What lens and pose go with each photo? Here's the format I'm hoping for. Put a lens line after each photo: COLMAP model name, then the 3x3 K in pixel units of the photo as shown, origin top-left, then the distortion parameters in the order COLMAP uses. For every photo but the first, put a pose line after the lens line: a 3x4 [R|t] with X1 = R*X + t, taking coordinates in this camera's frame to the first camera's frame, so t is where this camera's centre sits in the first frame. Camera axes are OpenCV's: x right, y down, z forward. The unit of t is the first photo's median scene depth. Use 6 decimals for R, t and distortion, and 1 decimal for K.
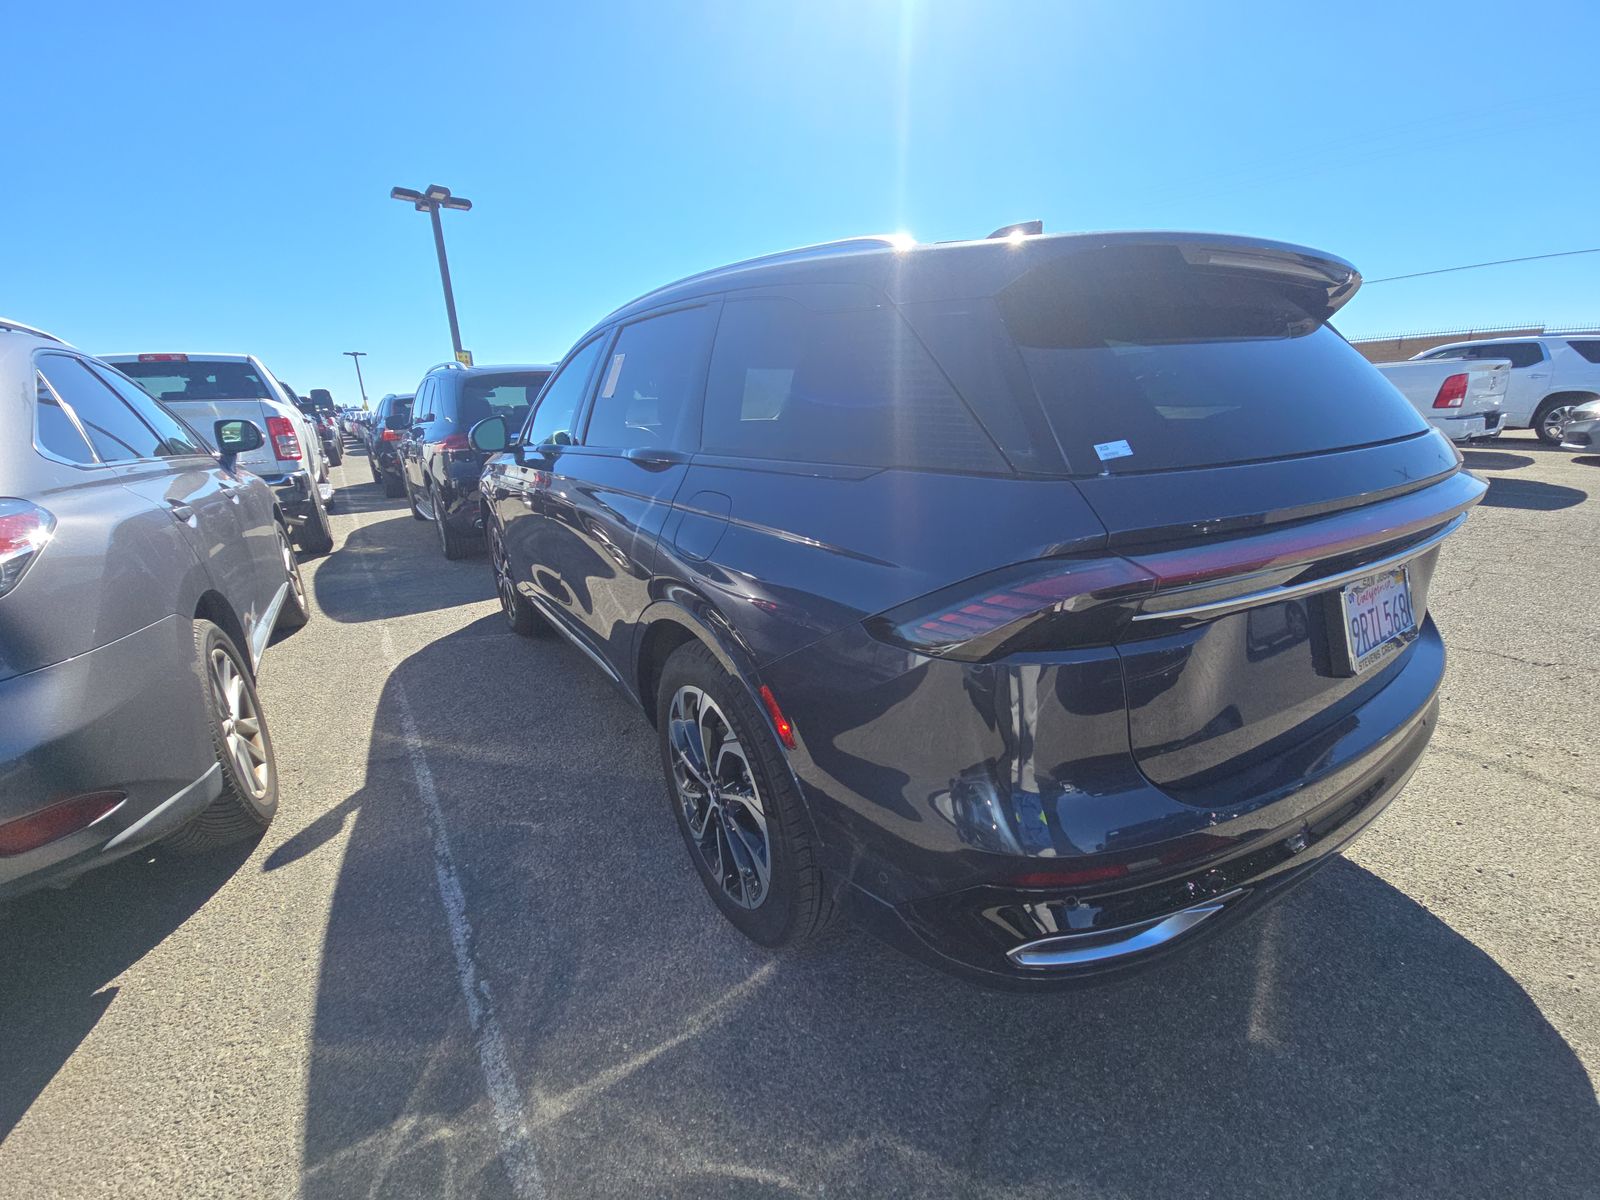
lens RADIAL K [[647.7, 0, 800.0], [0, 647.7, 600.0], [0, 0, 1]] dist [0.000366, 0.000078]
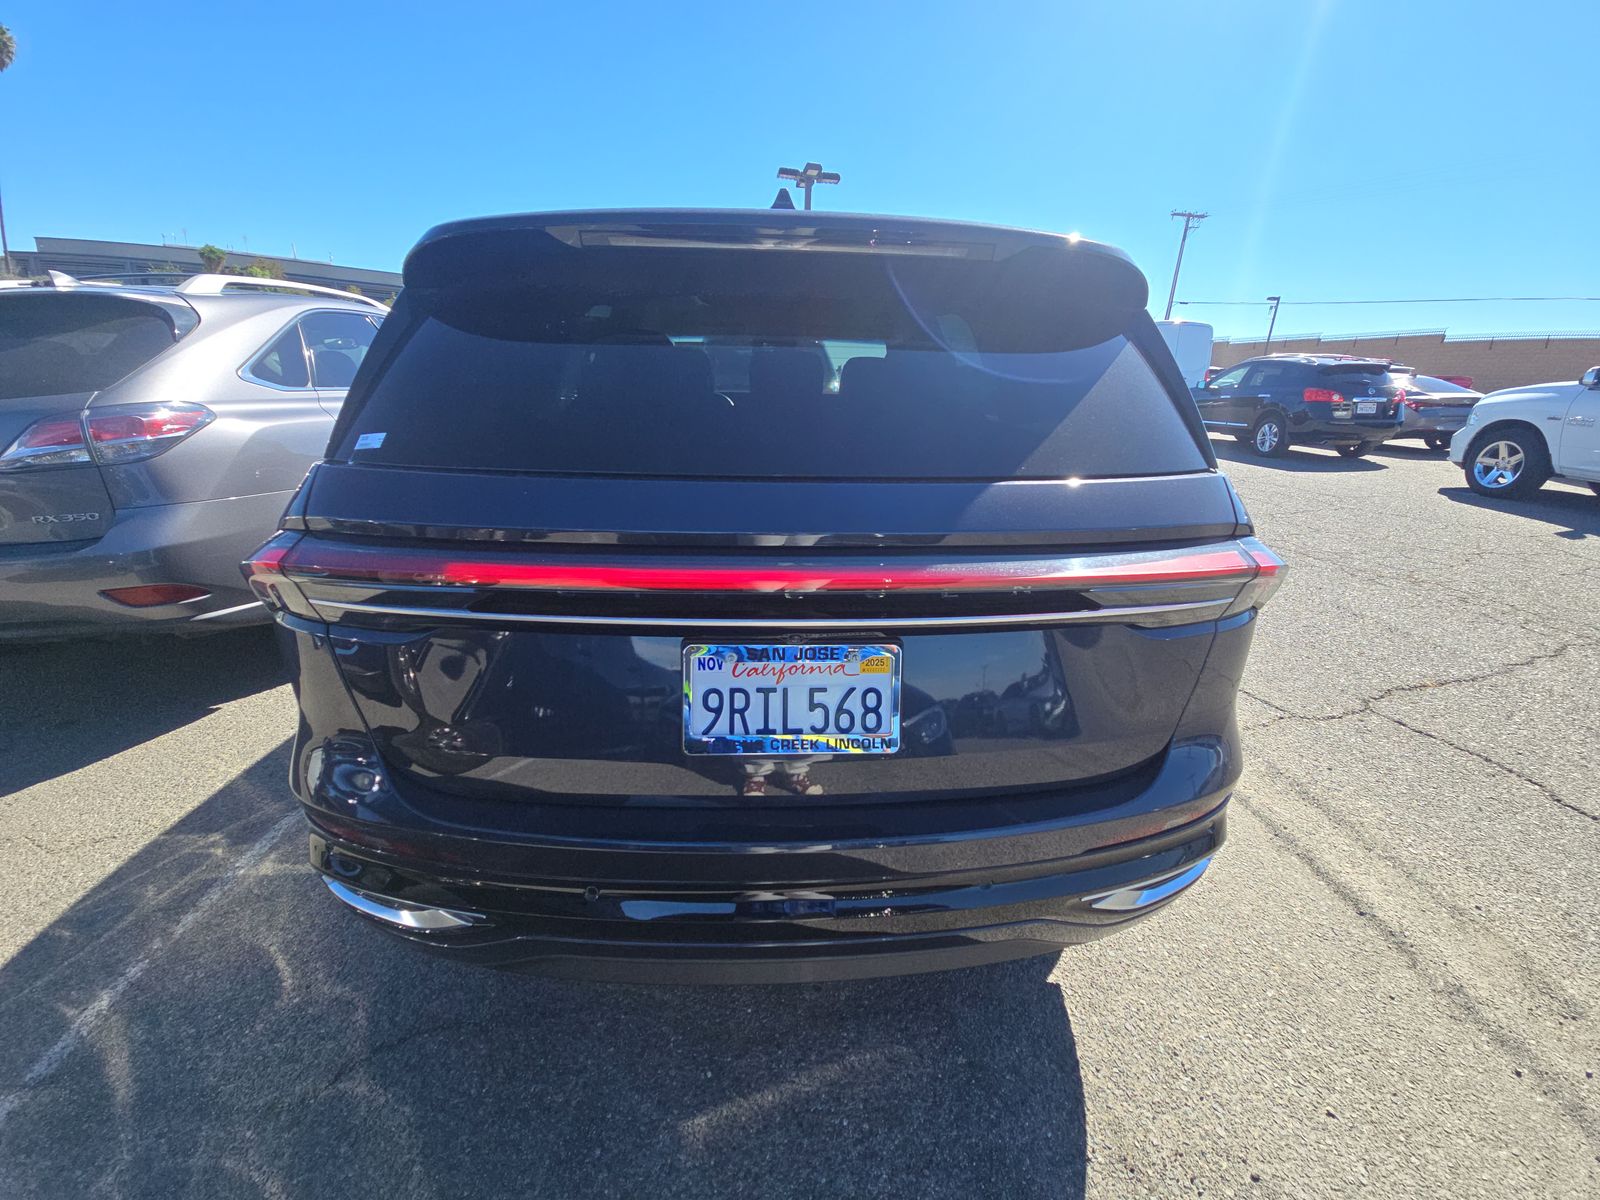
lens RADIAL K [[647.7, 0, 800.0], [0, 647.7, 600.0], [0, 0, 1]] dist [0.000366, 0.000078]
pose [[0.858574, 0.212659, -0.466505, 1.046283], [-0.191588, 0.977078, 0.092801, -0.116472], [0.475547, 0.009701, 0.879637, 0.294532]]
